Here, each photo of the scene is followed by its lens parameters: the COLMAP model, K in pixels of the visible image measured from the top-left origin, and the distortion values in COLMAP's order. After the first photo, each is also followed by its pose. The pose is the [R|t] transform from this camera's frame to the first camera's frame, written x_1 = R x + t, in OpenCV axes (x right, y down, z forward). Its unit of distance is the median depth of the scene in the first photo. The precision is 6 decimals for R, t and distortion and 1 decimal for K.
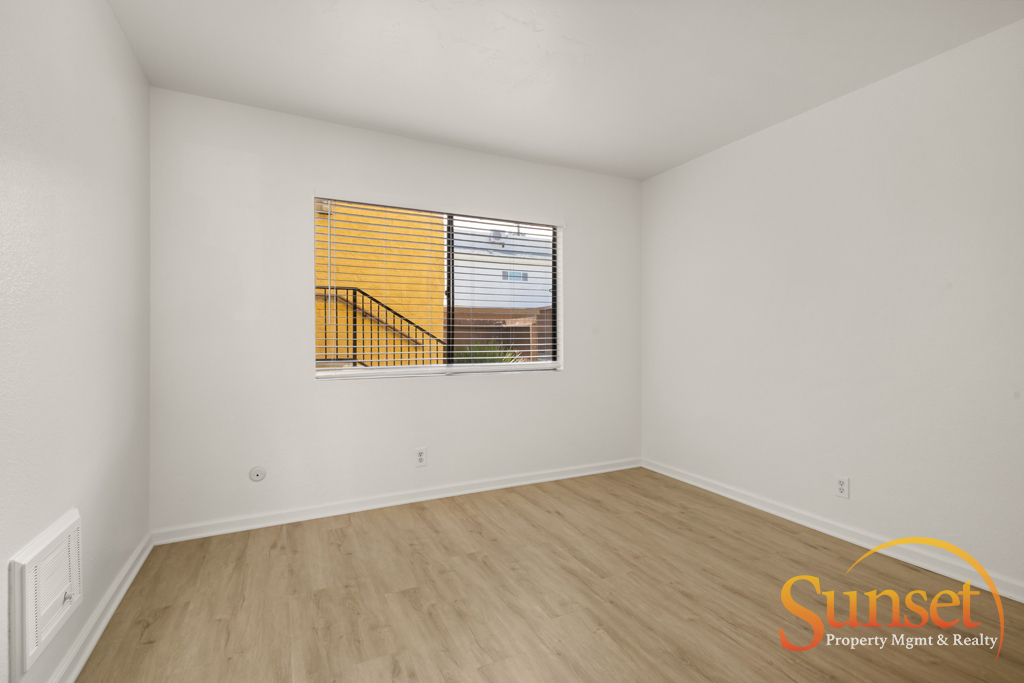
lens RADIAL K [[465.3, 0, 512.5], [0, 465.3, 335.0], [0, 0, 1]] dist [0.000669, 0.000037]
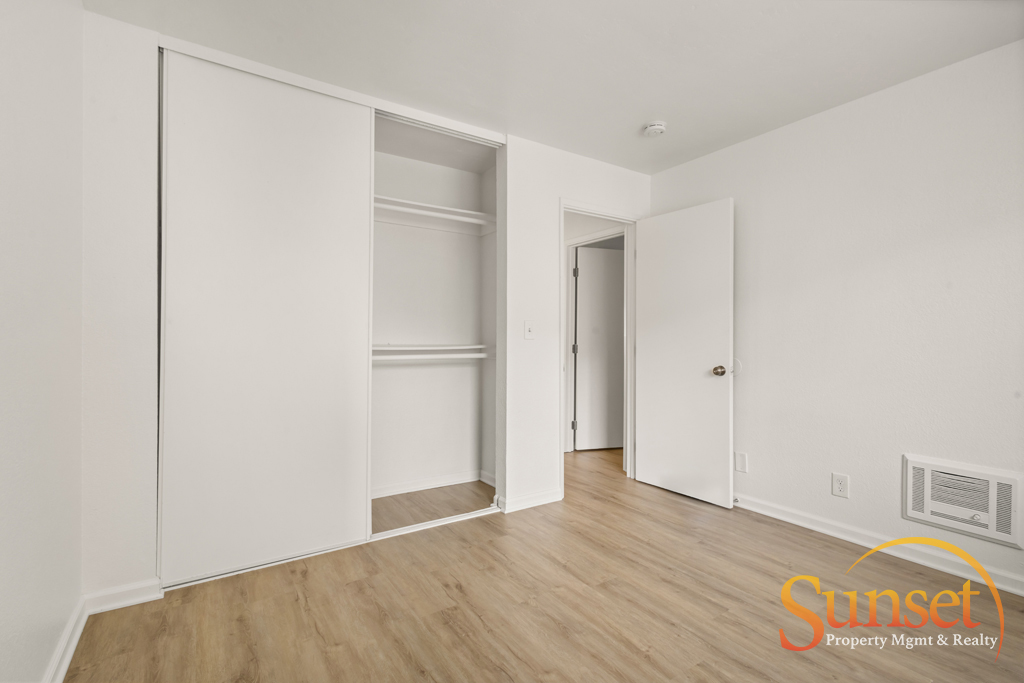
lens RADIAL K [[465.3, 0, 512.5], [0, 465.3, 335.0], [0, 0, 1]] dist [0.000669, 0.000037]
pose [[-0.992109, -0.003185, -0.125335, 0.609763], [-0.001245, 0.999878, -0.015555, 0.008190], [0.125370, -0.015276, -0.991992, 2.023119]]
